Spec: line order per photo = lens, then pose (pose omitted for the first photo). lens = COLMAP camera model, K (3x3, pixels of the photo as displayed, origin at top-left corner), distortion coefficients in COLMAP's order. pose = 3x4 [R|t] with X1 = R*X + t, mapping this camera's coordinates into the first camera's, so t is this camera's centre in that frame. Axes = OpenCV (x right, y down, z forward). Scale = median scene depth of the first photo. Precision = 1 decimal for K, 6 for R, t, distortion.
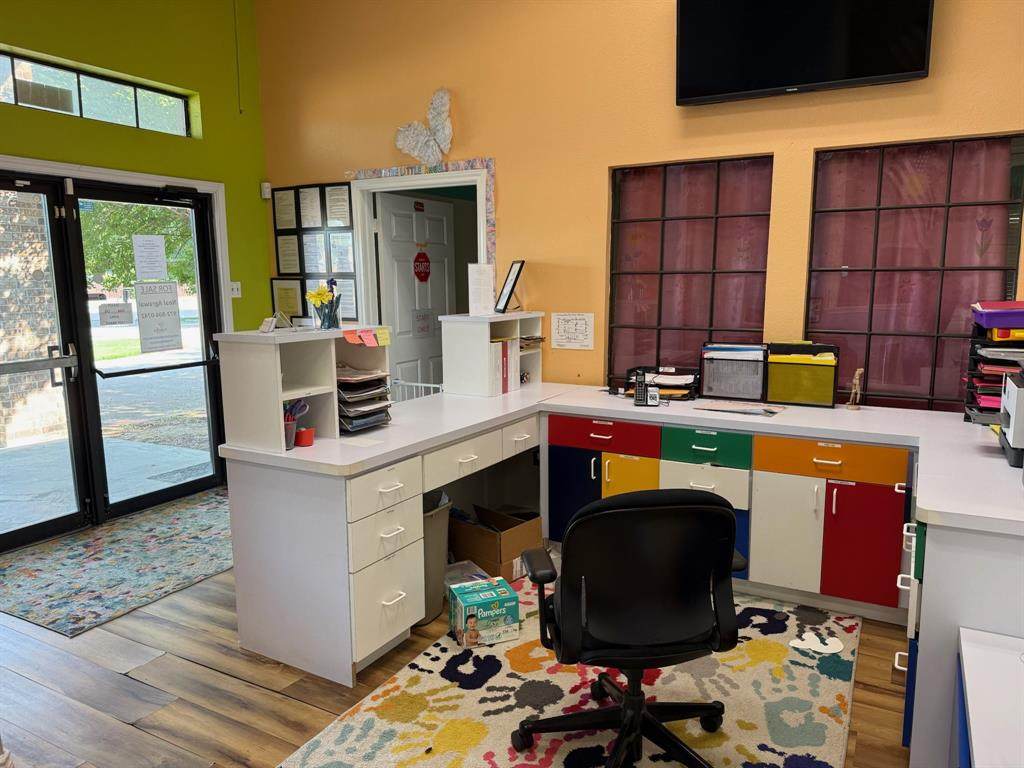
lens RADIAL K [[707.6, 0, 515.6], [0, 707.6, 384.1], [0, 0, 1]] dist [-0.000861, -0.026650]
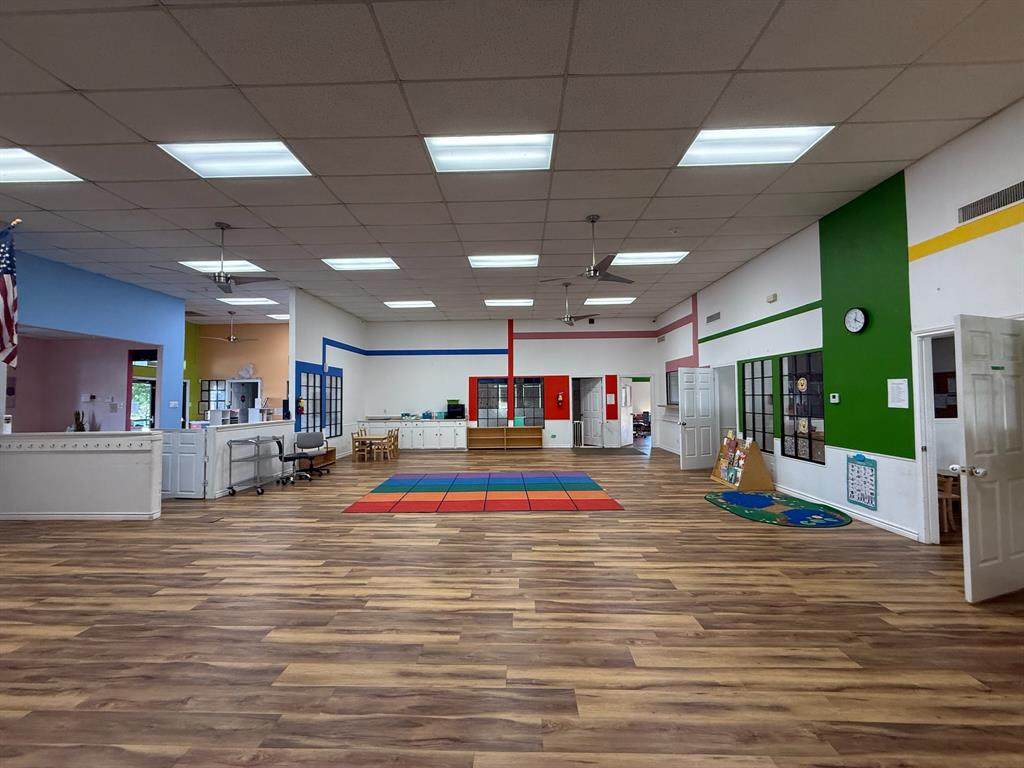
lens RADIAL K [[412.4, 0, 510.9], [0, 412.4, 381.0], [0, 0, 1]] dist [0.001316, 0.000062]
pose [[0.889967, 0.014907, 0.455782, 0.200932], [0.075461, 0.980873, -0.179428, 0.354125], [-0.449738, 0.194079, 0.871819, -2.277084]]
